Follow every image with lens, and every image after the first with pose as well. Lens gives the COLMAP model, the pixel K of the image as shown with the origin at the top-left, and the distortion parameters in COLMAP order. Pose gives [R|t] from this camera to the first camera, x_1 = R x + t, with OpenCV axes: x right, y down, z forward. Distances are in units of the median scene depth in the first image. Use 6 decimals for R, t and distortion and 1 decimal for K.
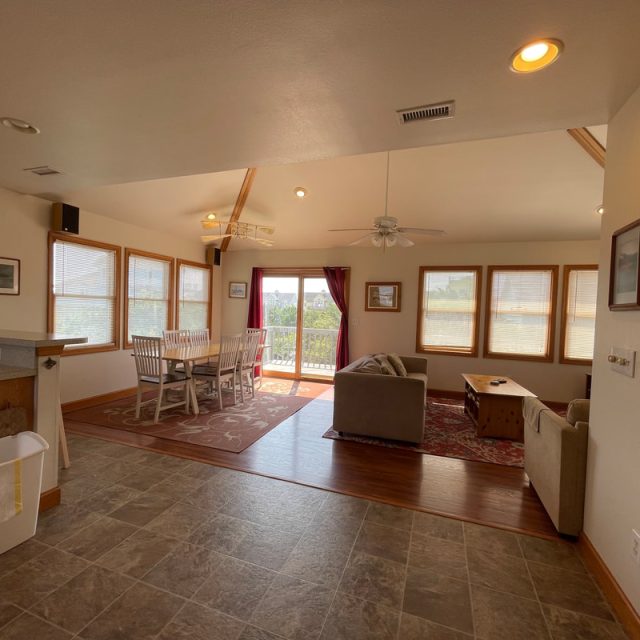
lens RADIAL K [[344.2, 0, 320.0], [0, 344.2, 320.0], [0, 0, 1]] dist [0.002659, -0.000726]
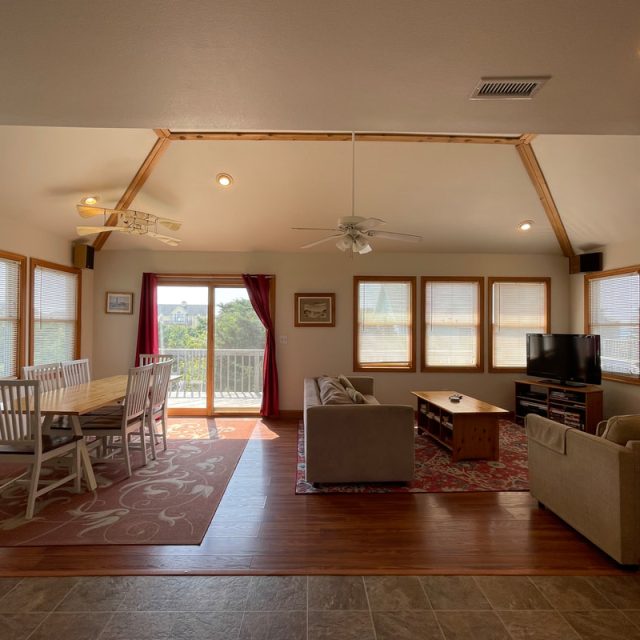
lens RADIAL K [[374.9, 0, 320.0], [0, 374.9, 320.0], [0, 0, 1]] dist [-0.002085, 0.000733]
pose [[0.935795, -0.022576, 0.351822, -0.151252], [0.035507, 0.998909, -0.030346, -0.013577], [-0.350753, 0.040890, 0.935575, 0.120841]]
